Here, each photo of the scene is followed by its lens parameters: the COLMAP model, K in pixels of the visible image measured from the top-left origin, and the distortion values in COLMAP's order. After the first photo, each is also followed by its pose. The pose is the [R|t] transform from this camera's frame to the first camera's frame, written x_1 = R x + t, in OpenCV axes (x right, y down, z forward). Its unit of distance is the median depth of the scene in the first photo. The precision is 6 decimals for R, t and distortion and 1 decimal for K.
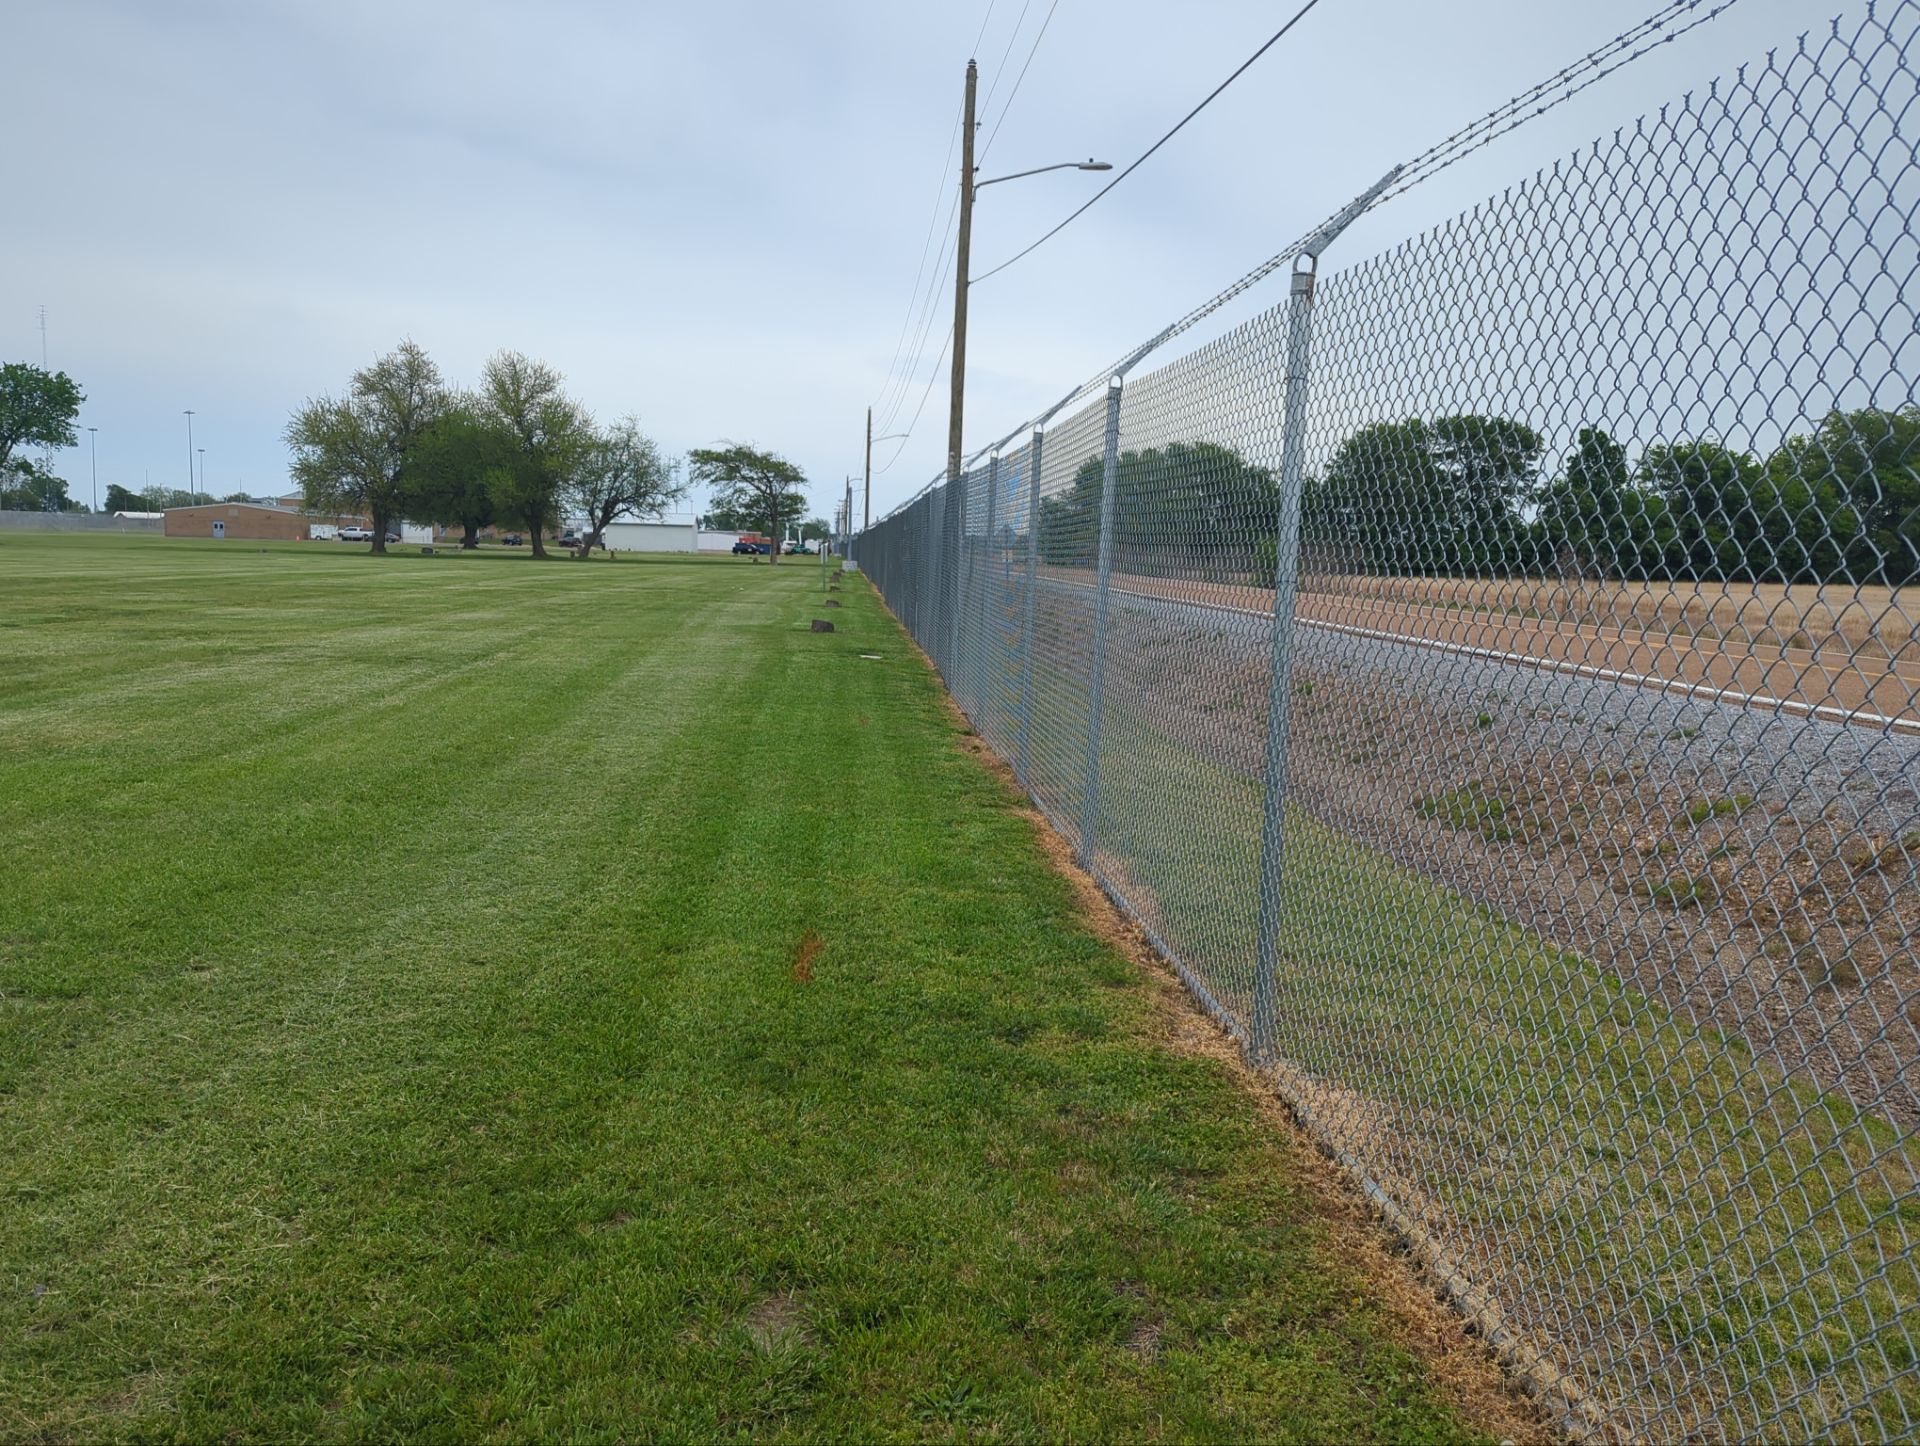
lens RADIAL K [[1663.2, 0, 974.4], [0, 1663.2, 725.4], [0, 0, 1]] dist [0.025650, 0.000395]
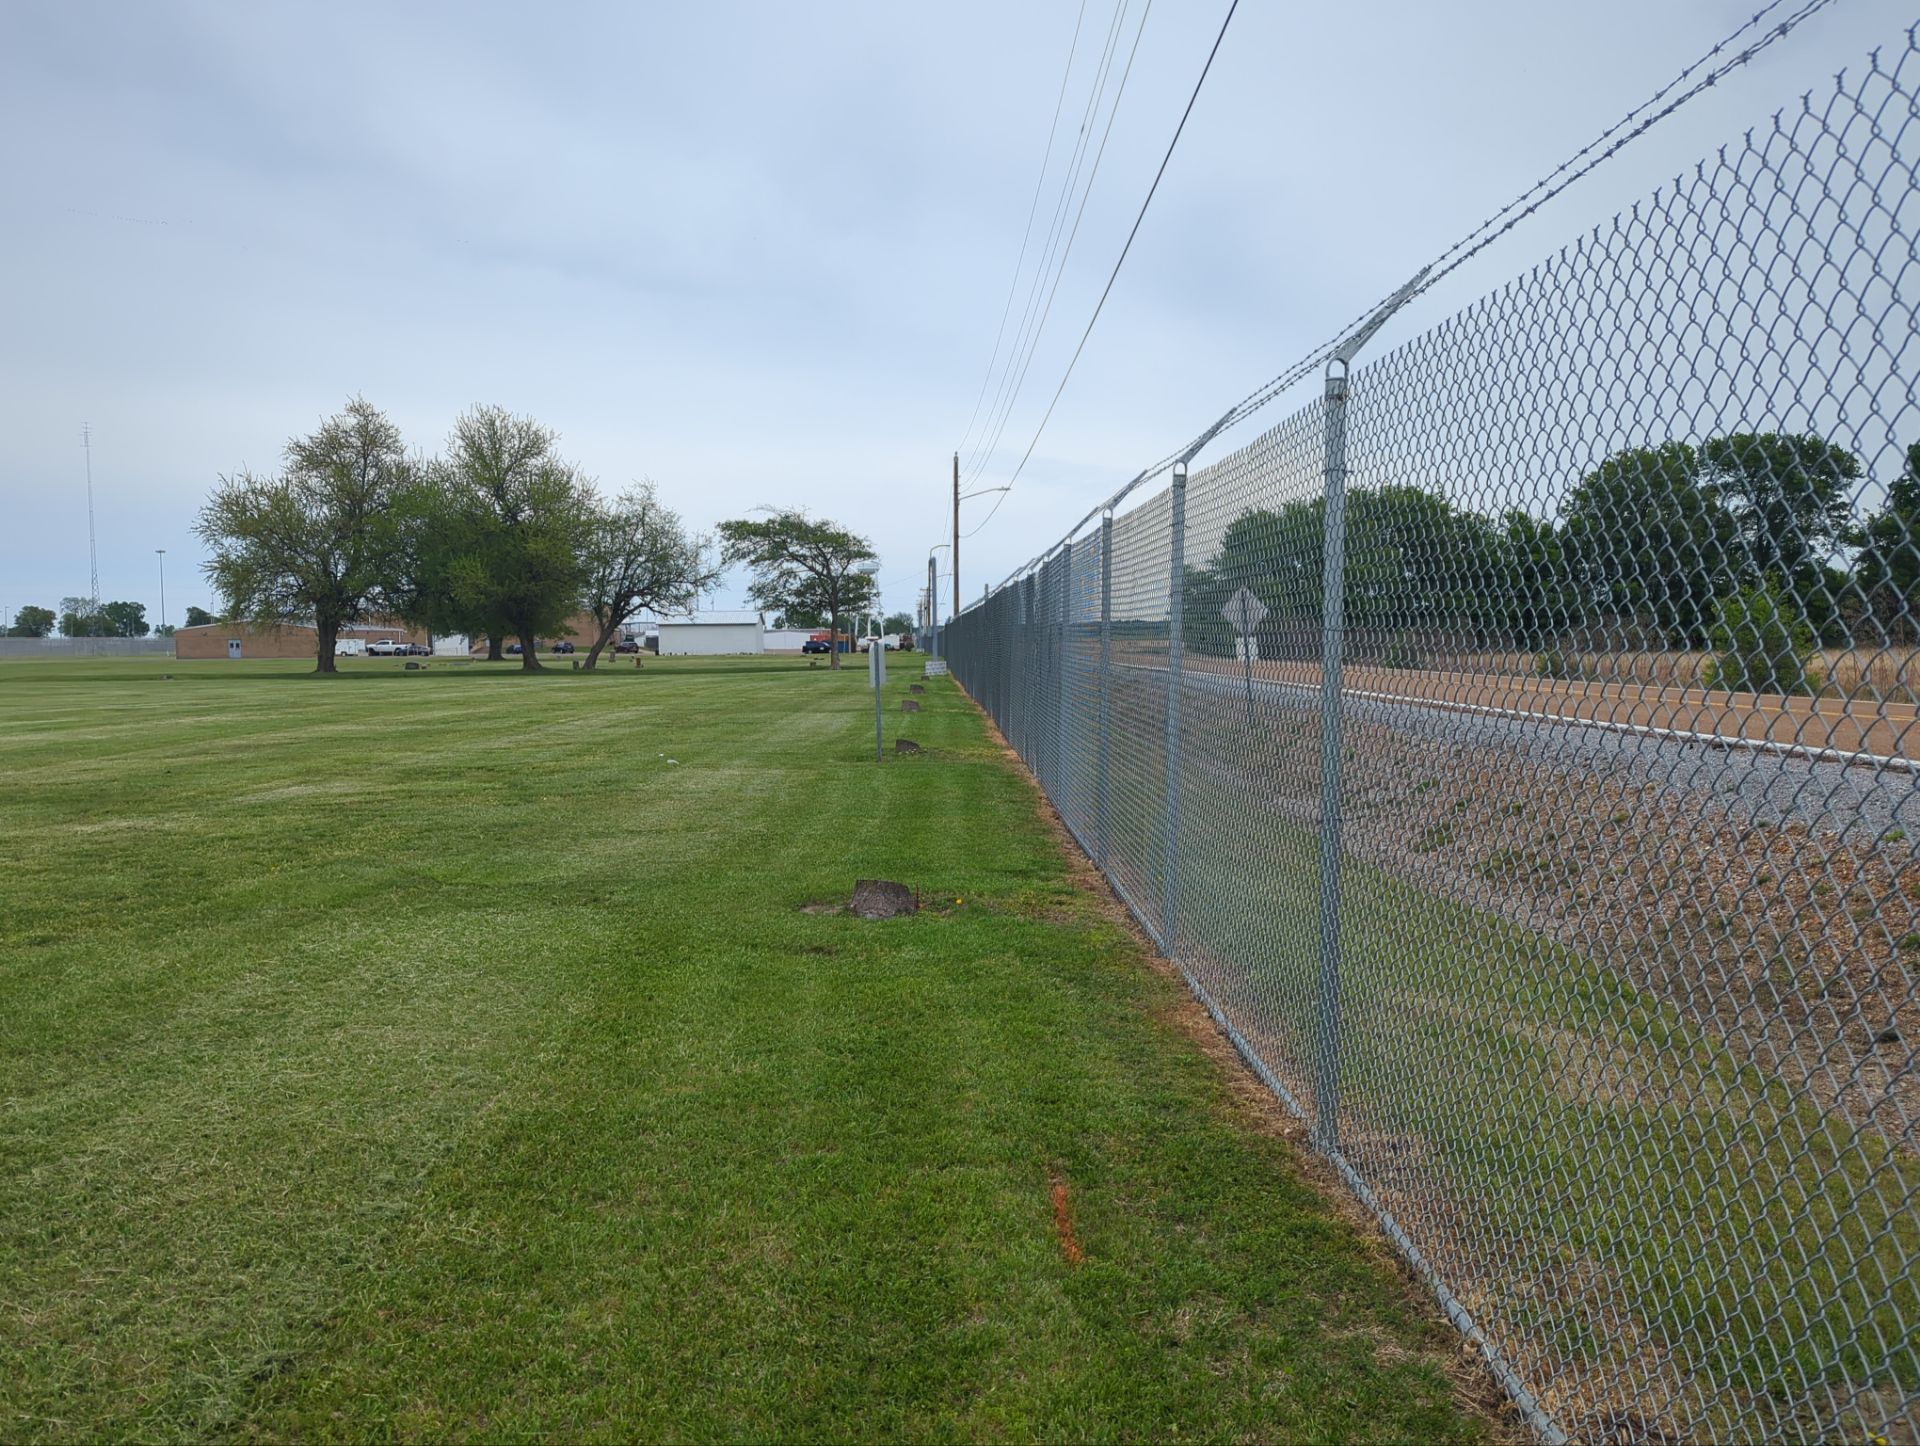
lens RADIAL K [[1655.5, 0, 959.9], [0, 1655.5, 732.9], [0, 0, 1]] dist [0.050681, -0.045743]
pose [[0.997538, -0.035700, -0.060356, -0.019533], [0.032699, 0.998214, -0.050003, -0.027629], [0.062034, 0.047906, 0.996924, 0.251629]]
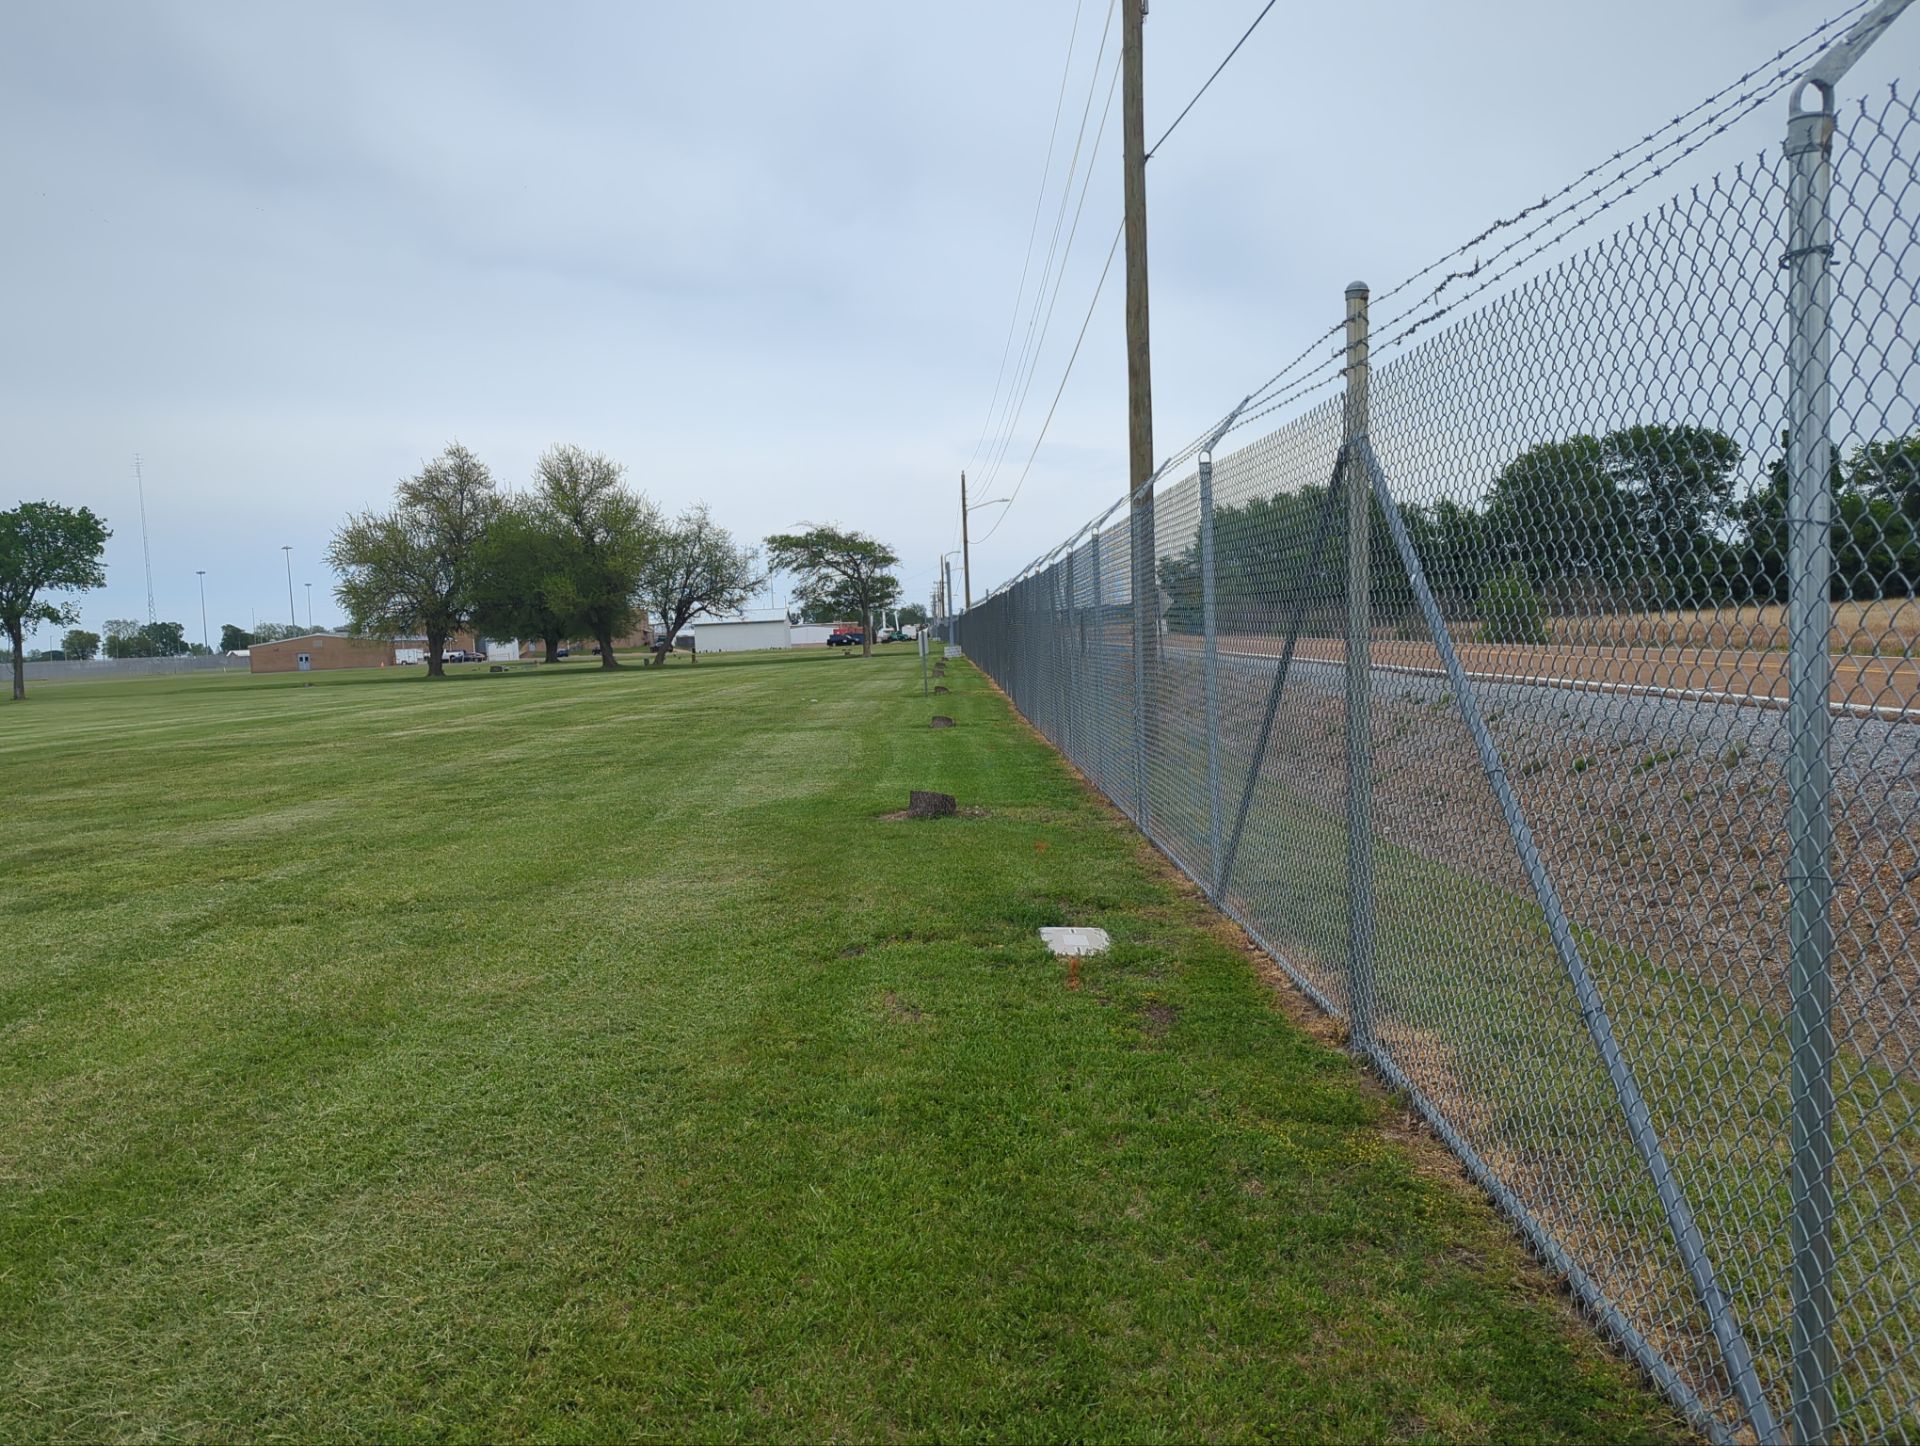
lens RADIAL K [[1655.5, 0, 960.6], [0, 1655.5, 718.4], [0, 0, 1]] dist [0.050681, -0.045743]
pose [[0.994874, -0.072784, -0.070200, -0.010947], [0.069173, 0.996219, -0.052562, -0.013407], [0.073760, 0.047436, 0.996147, 0.119581]]
